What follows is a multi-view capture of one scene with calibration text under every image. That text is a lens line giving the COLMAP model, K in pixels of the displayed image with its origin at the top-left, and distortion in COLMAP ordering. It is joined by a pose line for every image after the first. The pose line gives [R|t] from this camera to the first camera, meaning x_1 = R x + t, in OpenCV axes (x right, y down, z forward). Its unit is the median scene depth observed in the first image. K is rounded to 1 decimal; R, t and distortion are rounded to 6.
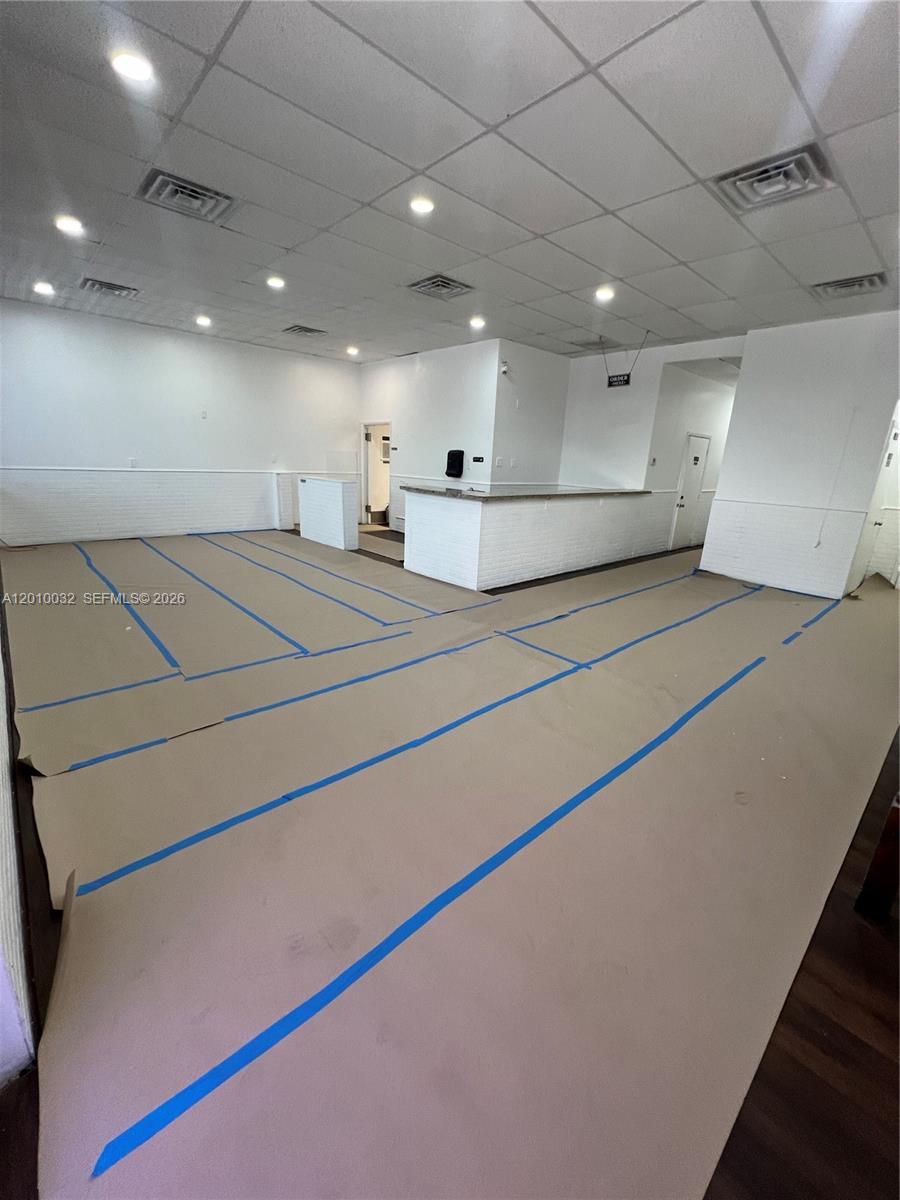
lens RADIAL K [[478.5, 0, 447.0], [0, 478.5, 601.0], [0, 0, 1]] dist [-0.000842, 0.000000]
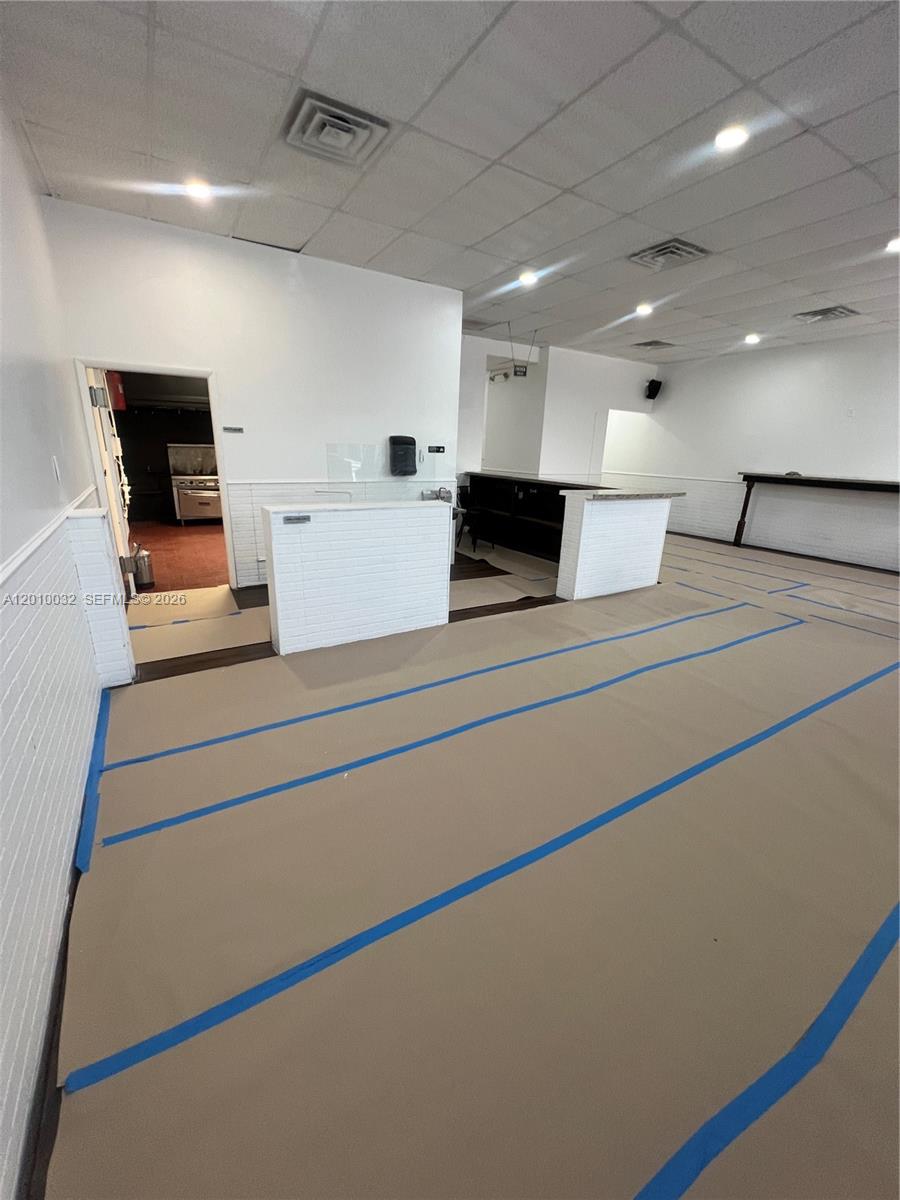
lens RADIAL K [[478.5, 0, 447.0], [0, 478.5, 601.0], [0, 0, 1]] dist [-0.000842, 0.000000]
pose [[0.192686, -0.329529, 0.924274, -0.748161], [0.261949, 0.925017, 0.275185, -0.295508], [-0.945650, 0.189089, 0.264558, 0.882678]]
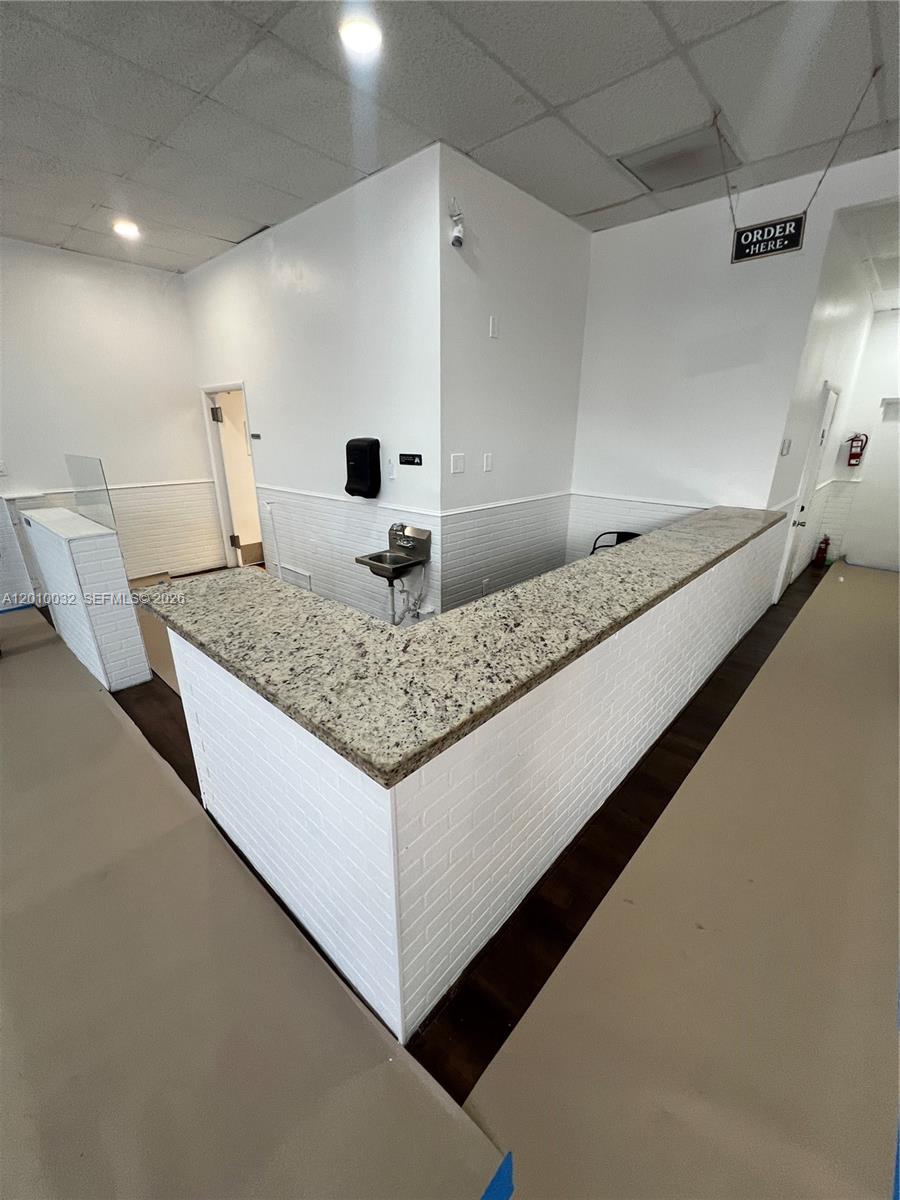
lens RADIAL K [[478.5, 0, 447.0], [0, 478.5, 601.0], [0, 0, 1]] dist [-0.000842, 0.000000]
pose [[0.995021, -0.067976, 0.072888, 0.061130], [0.063602, 0.996125, 0.060737, -0.200818], [-0.076734, -0.055798, 0.995489, 0.579319]]
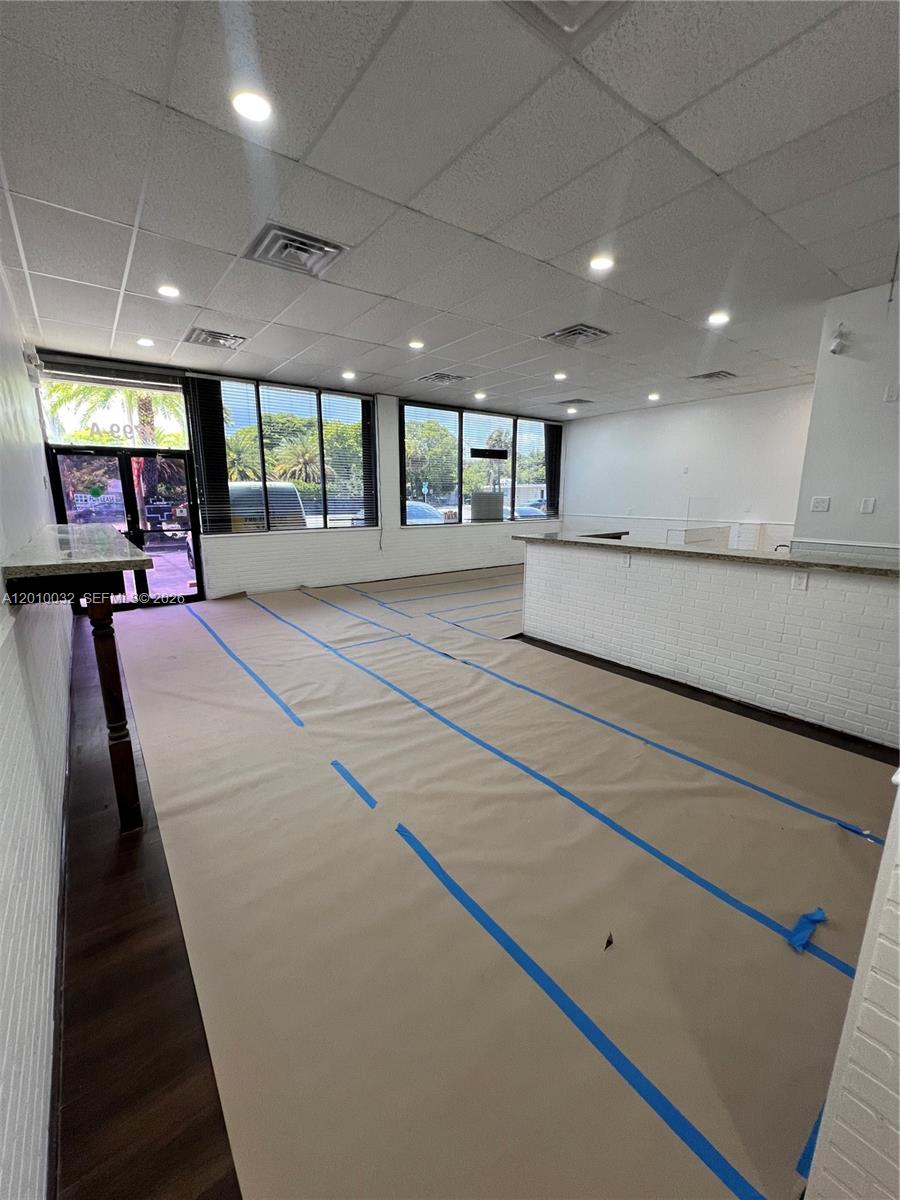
lens RADIAL K [[478.5, 0, 447.0], [0, 478.5, 601.0], [0, 0, 1]] dist [-0.000842, 0.000000]
pose [[-0.090973, 0.171268, -0.981015, 0.778918], [-0.287346, 0.938686, 0.190525, -0.170481], [0.953497, 0.299224, -0.036182, 0.663947]]
